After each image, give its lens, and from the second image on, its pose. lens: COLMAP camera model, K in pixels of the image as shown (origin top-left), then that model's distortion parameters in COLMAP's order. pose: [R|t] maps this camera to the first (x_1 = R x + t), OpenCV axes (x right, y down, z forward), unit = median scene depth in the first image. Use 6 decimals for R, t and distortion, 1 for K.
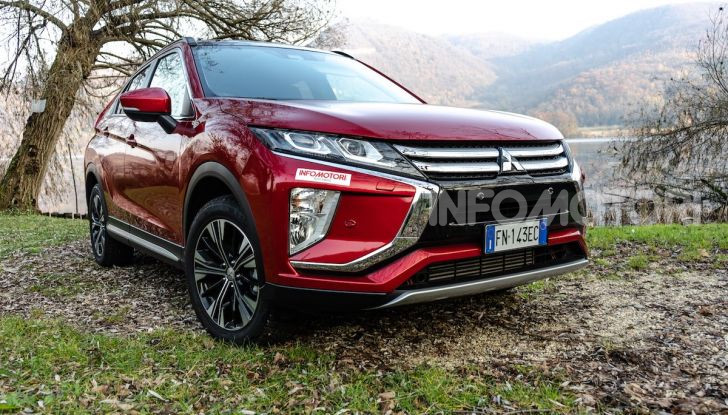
lens RADIAL K [[608.6, 0, 368.5], [0, 608.6, 203.6], [0, 0, 1]] dist [-0.012772, -0.002638]
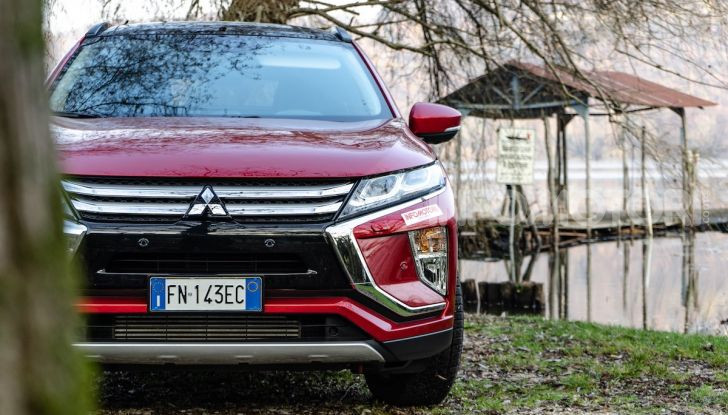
lens RADIAL K [[1470.6, 0, 363.9], [0, 1470.6, 205.4], [0, 0, 1]] dist [0.057099, 0.000000]
pose [[0.864802, 0.038191, -0.500658, 1.450089], [-0.065220, 0.997200, -0.036589, -0.008461], [0.497859, 0.064296, 0.864872, -0.627617]]
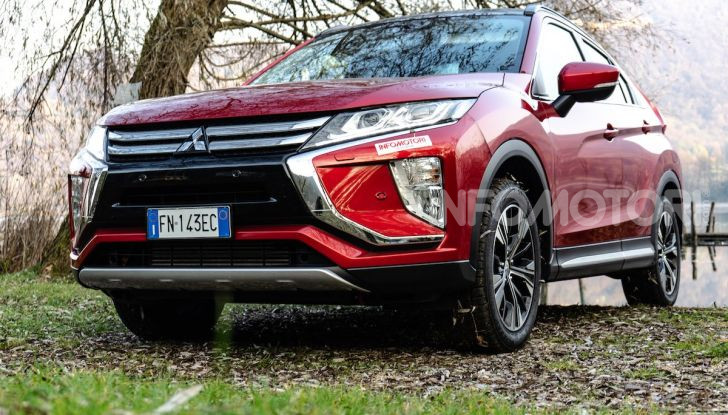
lens RADIAL K [[1165.5, 0, 366.5], [0, 1165.5, 207.4], [0, 0, 1]] dist [0.025985, 0.000000]
pose [[0.464225, -0.009241, -0.885669, 1.936829], [-0.062108, 0.997145, -0.042958, 0.088904], [0.883537, 0.074949, 0.462326, 0.447583]]
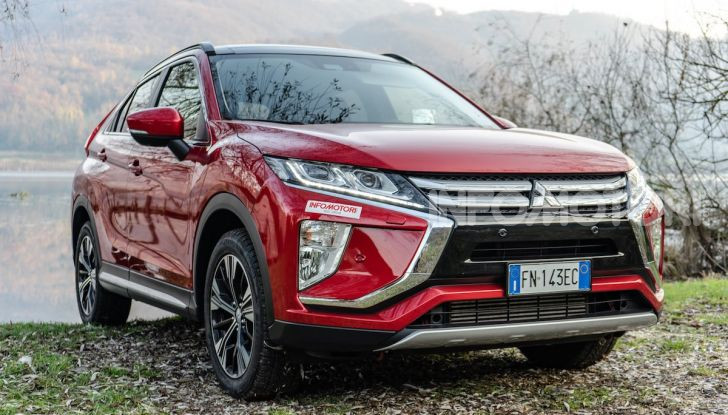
lens RADIAL K [[1066.2, 0, 357.6], [0, 1066.2, 197.0], [0, 0, 1]] dist [0.031816, 0.000000]
pose [[0.989199, 0.011402, -0.146134, 0.197406], [-0.021606, 0.997422, -0.068431, 0.048589], [0.144977, 0.070849, 0.986895, -0.631203]]
